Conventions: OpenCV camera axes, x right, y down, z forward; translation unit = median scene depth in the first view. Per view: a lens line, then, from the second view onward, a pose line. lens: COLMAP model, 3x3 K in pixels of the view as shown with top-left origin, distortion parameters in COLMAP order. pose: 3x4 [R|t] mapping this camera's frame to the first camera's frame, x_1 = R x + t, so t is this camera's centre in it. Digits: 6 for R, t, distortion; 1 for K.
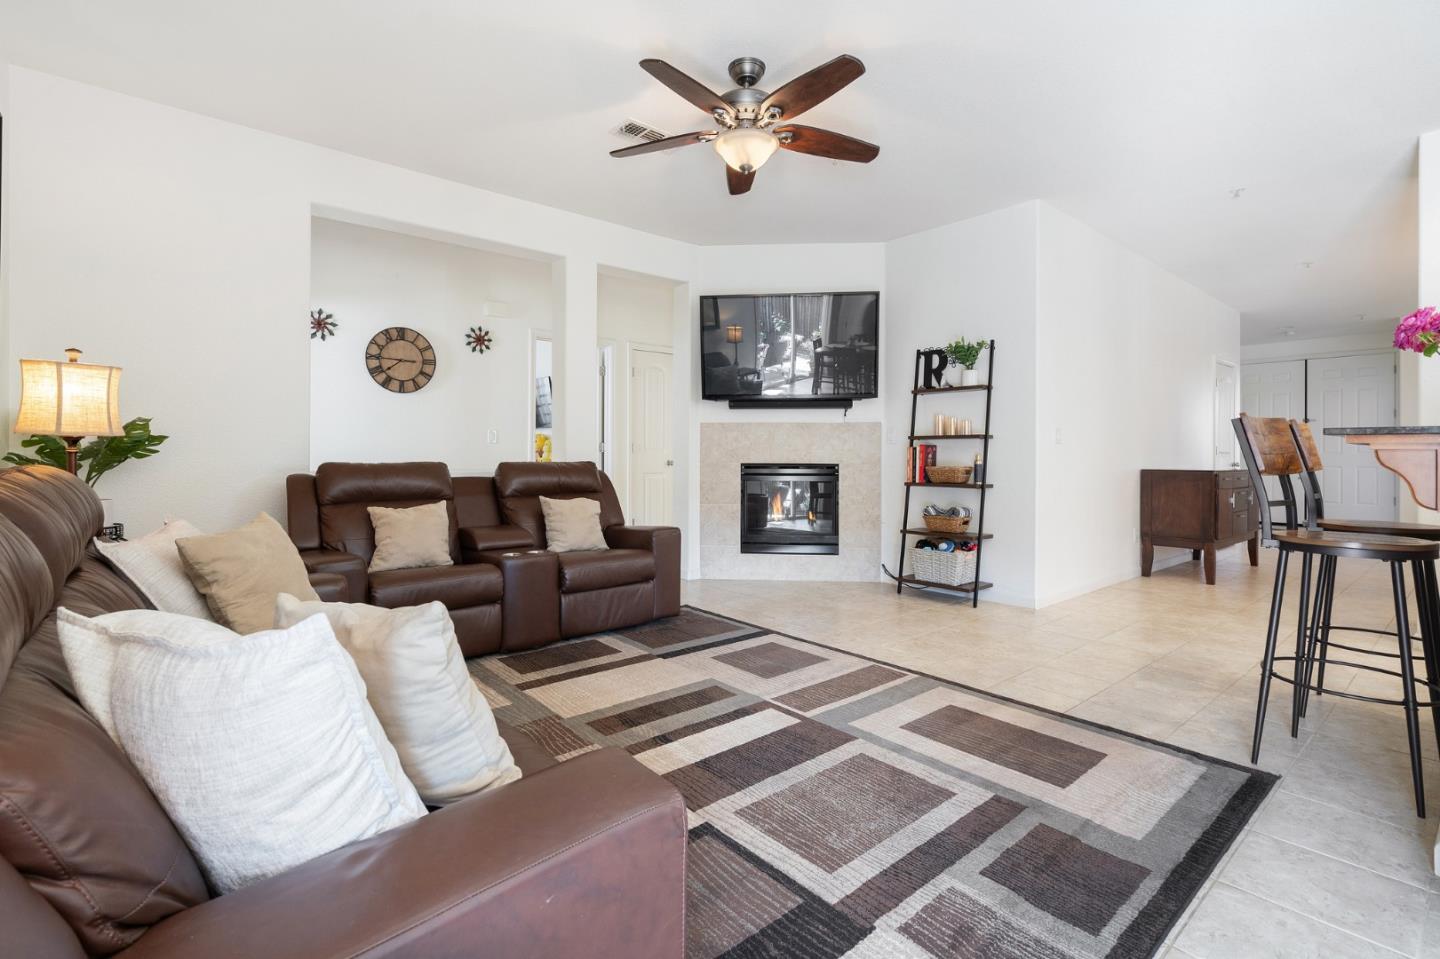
lens RADIAL K [[660.8, 0, 724.1], [0, 660.8, 453.1], [0, 0, 1]] dist [-0.005441, 0.003671]
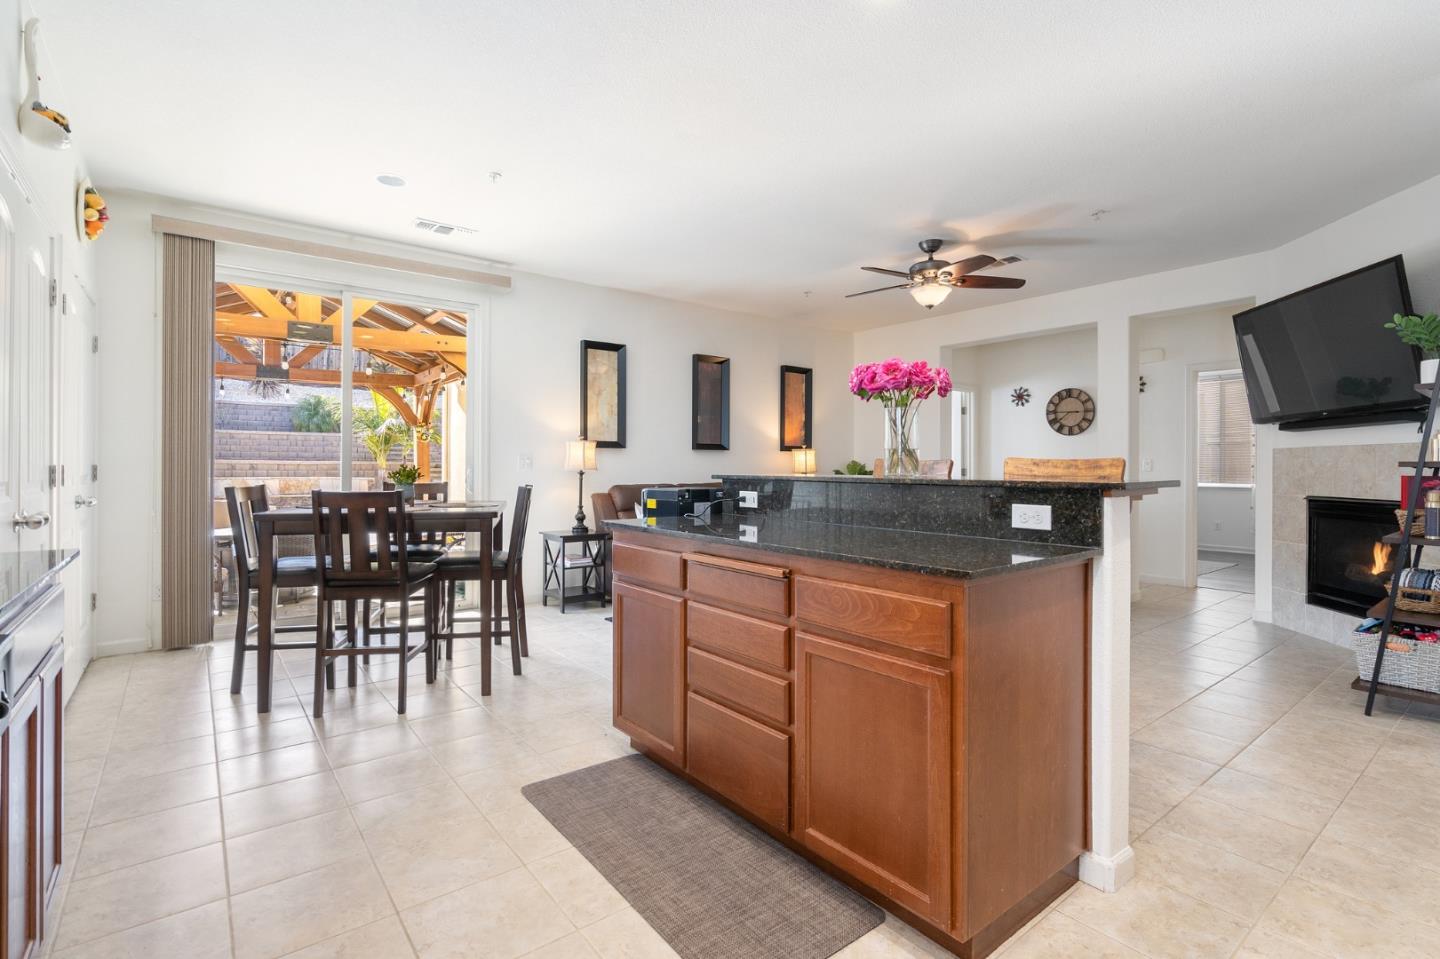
lens RADIAL K [[660.8, 0, 702.0], [0, 660.8, 463.8], [0, 0, 1]] dist [-0.005441, 0.003671]
pose [[-0.053252, -0.009364, -0.998537, 1.154945], [-0.001162, 0.999956, -0.009315, -0.020290], [0.998580, 0.000664, -0.053261, 0.370027]]
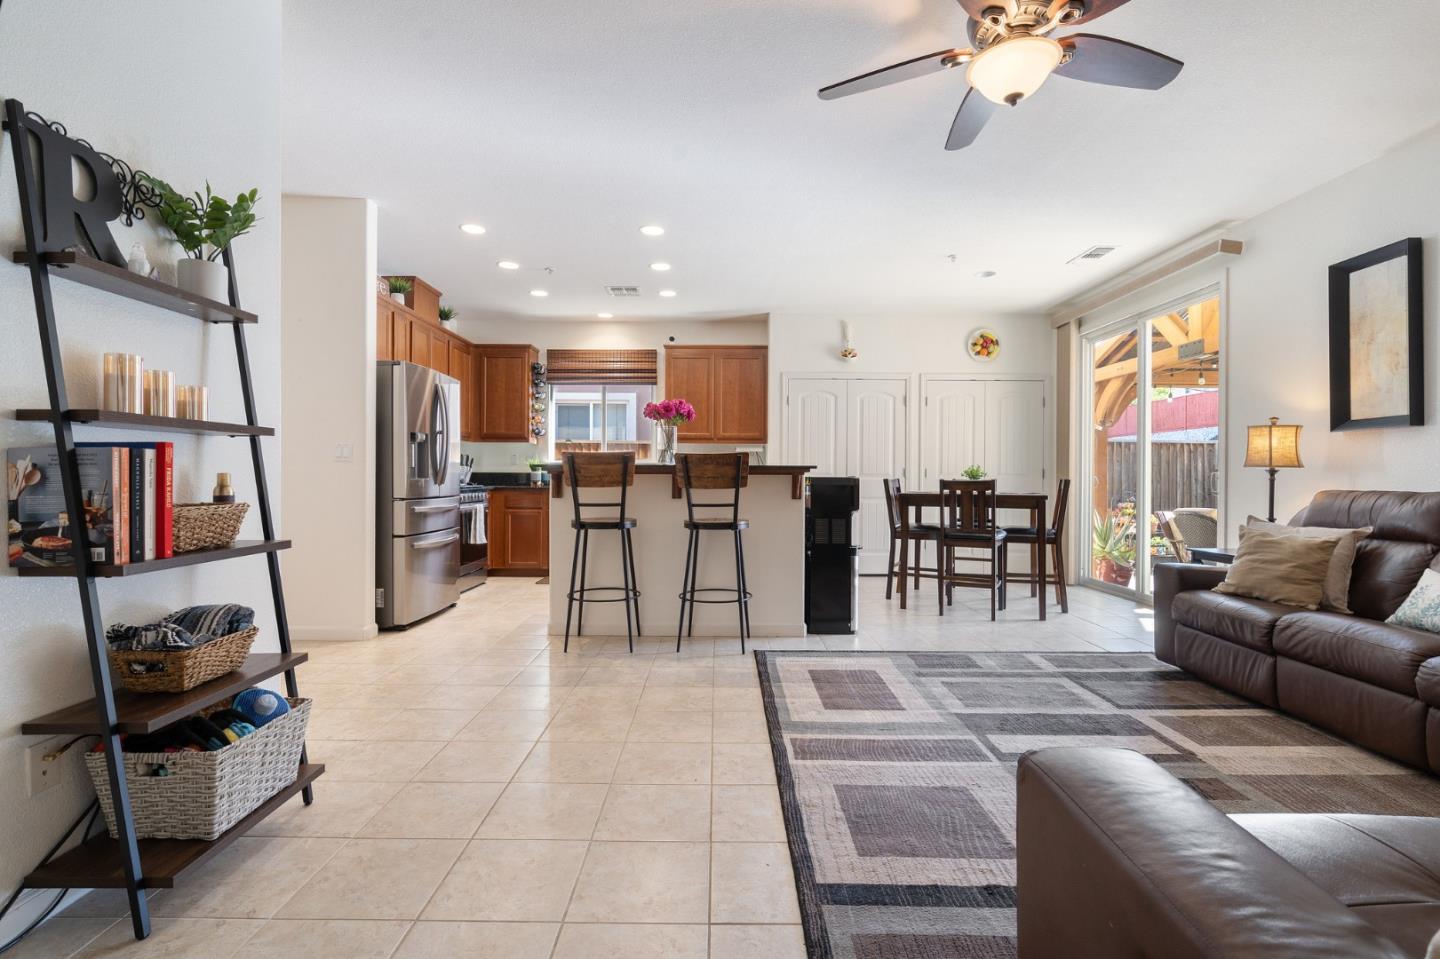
lens RADIAL K [[660.8, 0, 715.5], [0, 660.8, 475.7], [0, 0, 1]] dist [-0.005441, 0.003671]
pose [[-0.753721, -0.008902, 0.657134, -0.146580], [-0.011812, 0.999930, -0.000003, 0.000705], [-0.657088, -0.007764, -0.753774, 1.246522]]
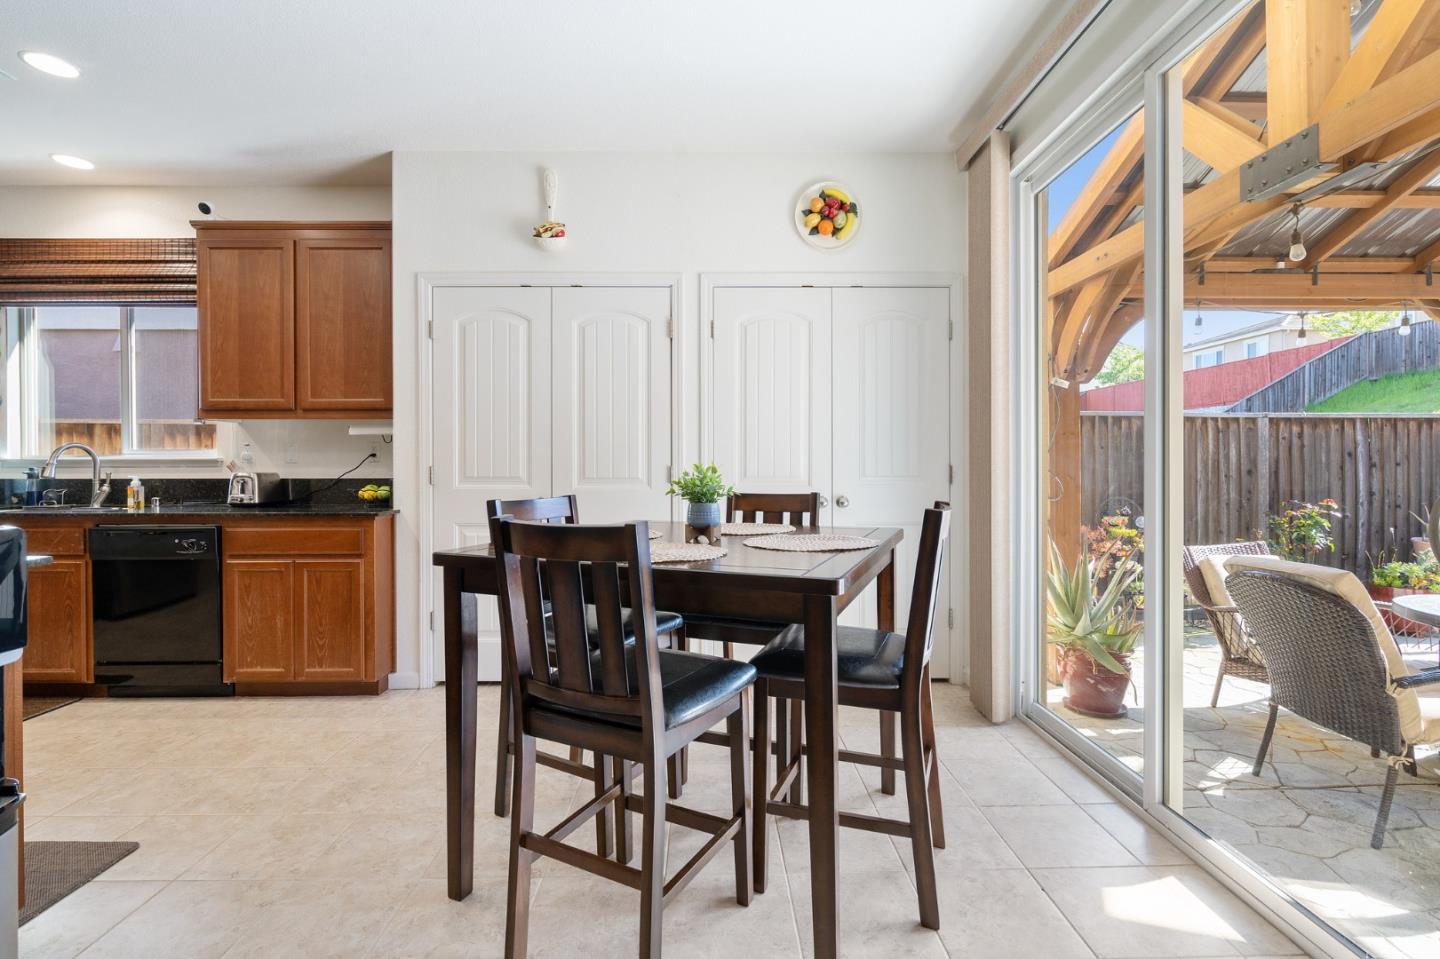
lens RADIAL K [[660.8, 0, 718.4], [0, 660.8, 465.1], [0, 0, 1]] dist [-0.005441, 0.003671]
pose [[-0.764650, -0.004175, 0.644433, 0.009968], [-0.003574, 0.999991, 0.002238, -0.026196], [-0.644436, -0.000592, -0.764658, 0.292317]]
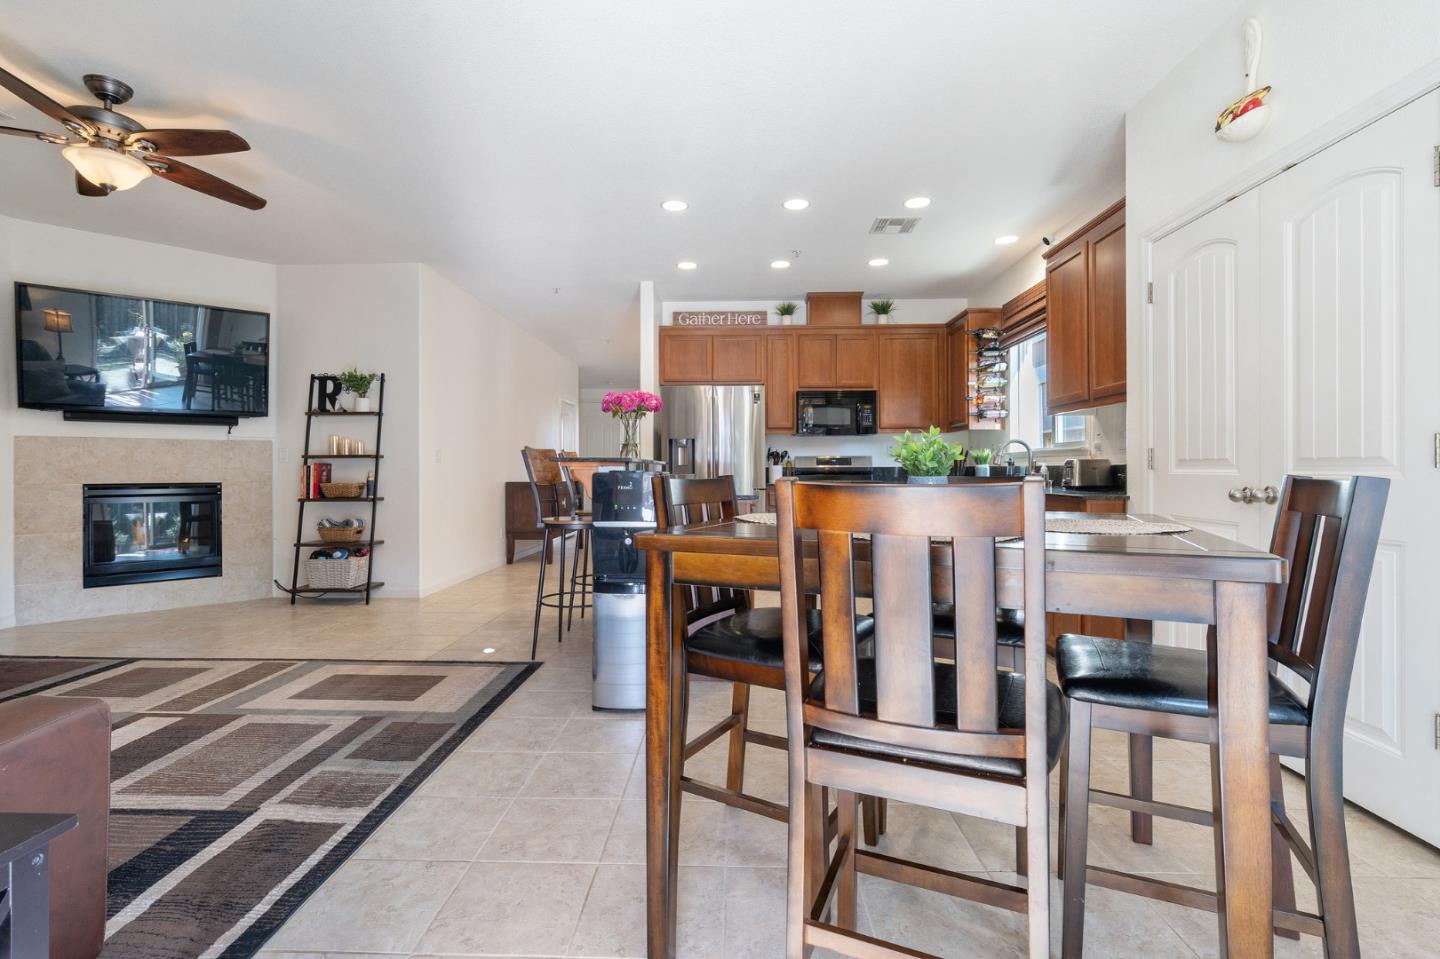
lens RADIAL K [[660.8, 0, 705.2], [0, 660.8, 466.3], [0, 0, 1]] dist [-0.005441, 0.003671]
pose [[0.690914, -0.003056, 0.722930, -0.045666], [0.005141, 0.999987, -0.000687, -0.004230], [-0.722918, 0.004191, 0.690921, -0.233091]]
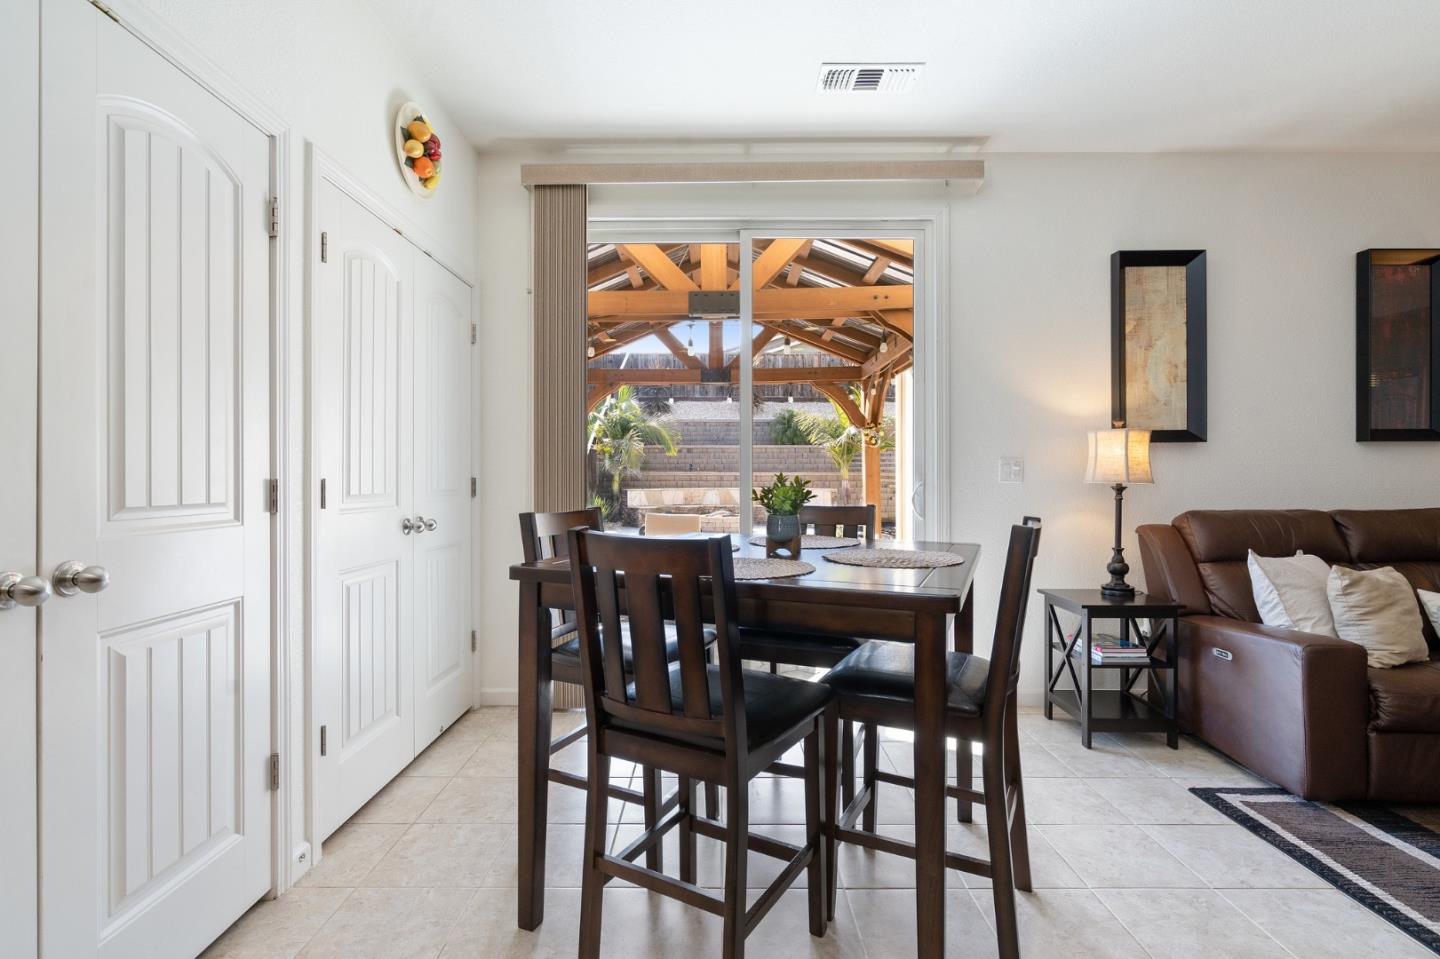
lens RADIAL K [[660.8, 0, 718.7], [0, 660.8, 481.8], [0, 0, 1]] dist [-0.005441, 0.003671]
pose [[-0.654465, 0.002839, -0.756087, 0.696710], [0.001820, 0.999996, 0.002180, -0.022985], [0.756090, 0.000051, -0.654467, 0.204931]]
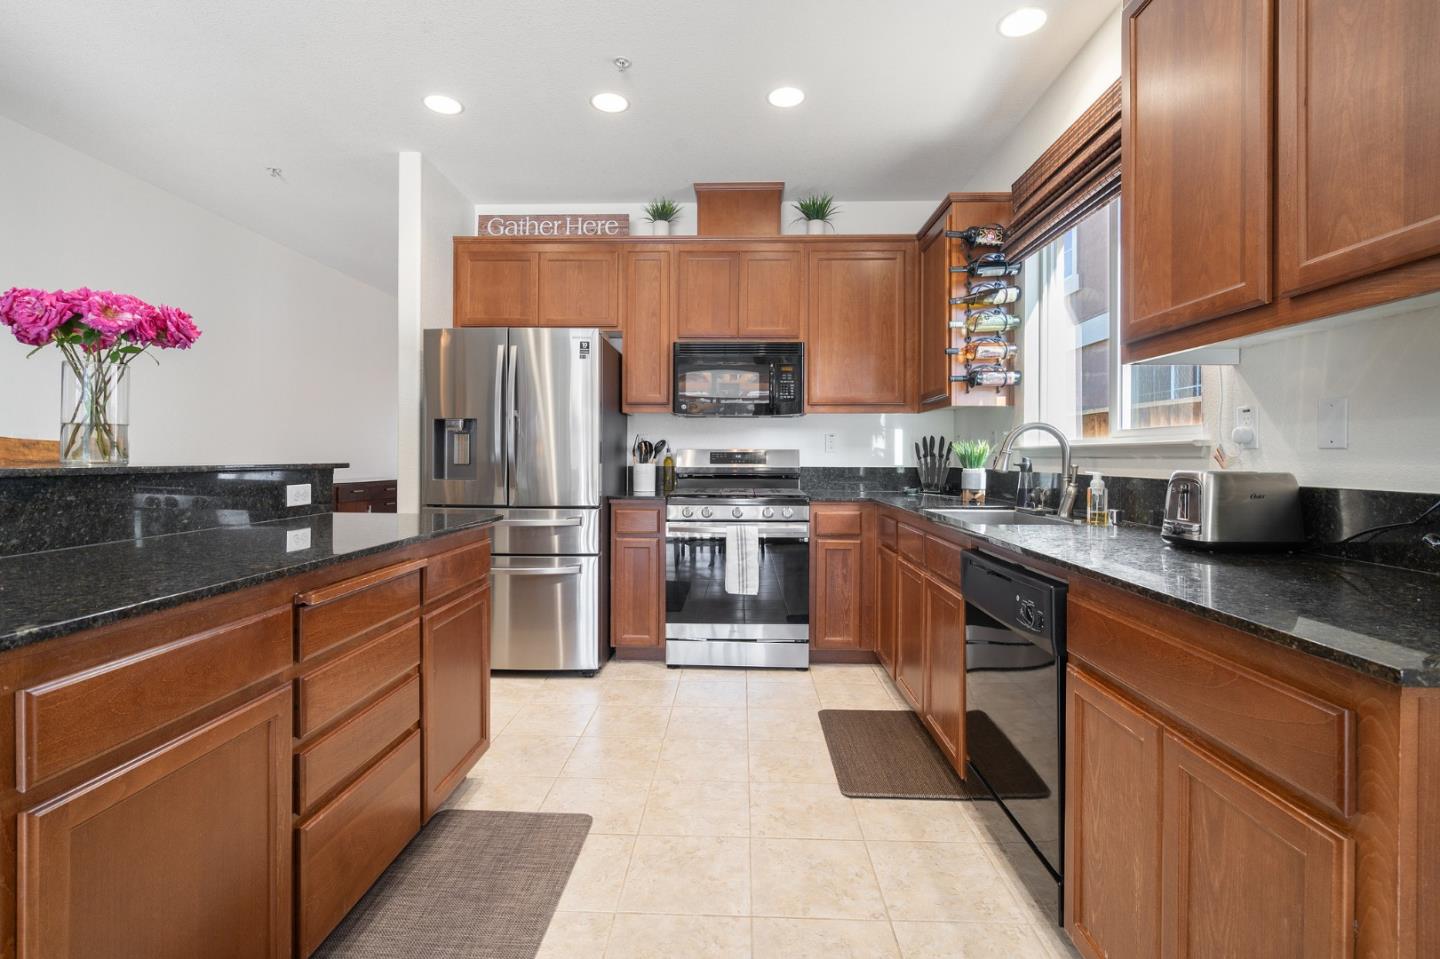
lens RADIAL K [[660.8, 0, 711.3], [0, 660.8, 457.1], [0, 0, 1]] dist [-0.005441, 0.003671]
pose [[0.685775, -0.003163, 0.727807, 0.545487], [-0.001703, 0.999981, 0.005951, -0.021840], [-0.727811, -0.005321, 0.685757, -0.017379]]
